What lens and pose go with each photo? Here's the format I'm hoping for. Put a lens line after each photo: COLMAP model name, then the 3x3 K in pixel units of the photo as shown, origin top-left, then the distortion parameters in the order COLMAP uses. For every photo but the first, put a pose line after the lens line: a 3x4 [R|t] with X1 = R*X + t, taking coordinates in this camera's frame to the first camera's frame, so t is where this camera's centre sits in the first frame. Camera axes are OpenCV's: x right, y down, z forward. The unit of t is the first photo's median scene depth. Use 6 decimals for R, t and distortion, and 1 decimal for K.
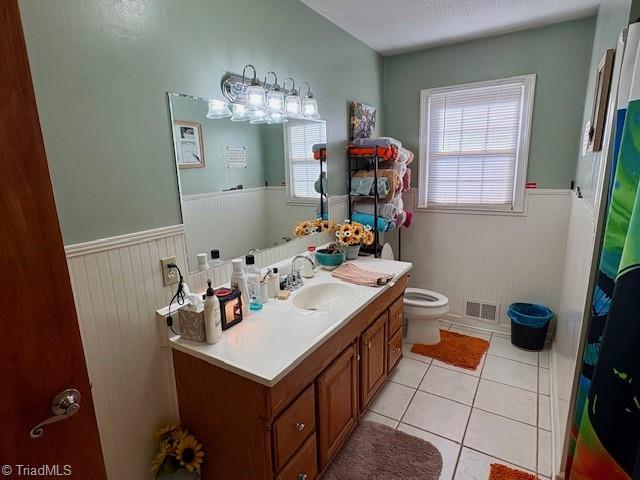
lens RADIAL K [[346.2, 0, 318.4], [0, 346.2, 240.3], [0, 0, 1]] dist [0.001410, -0.001305]
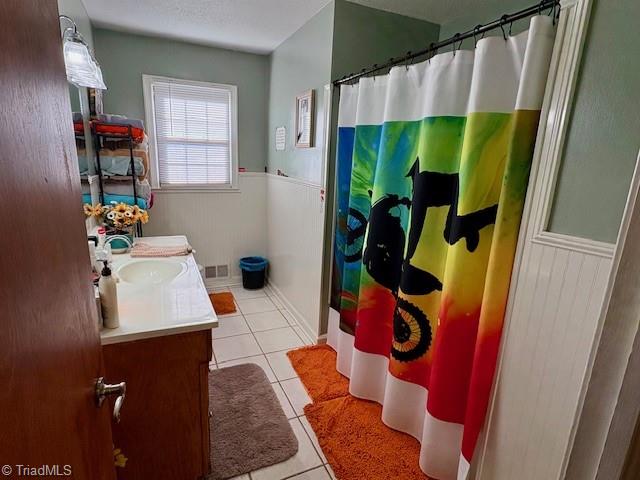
lens RADIAL K [[346.2, 0, 317.9], [0, 346.2, 238.6], [0, 0, 1]] dist [0.001410, -0.001305]
pose [[0.551169, -0.142776, 0.822087, -0.372347], [0.120831, 0.988523, 0.090671, 0.022160], [-0.825598, 0.049358, 0.562096, 0.011691]]
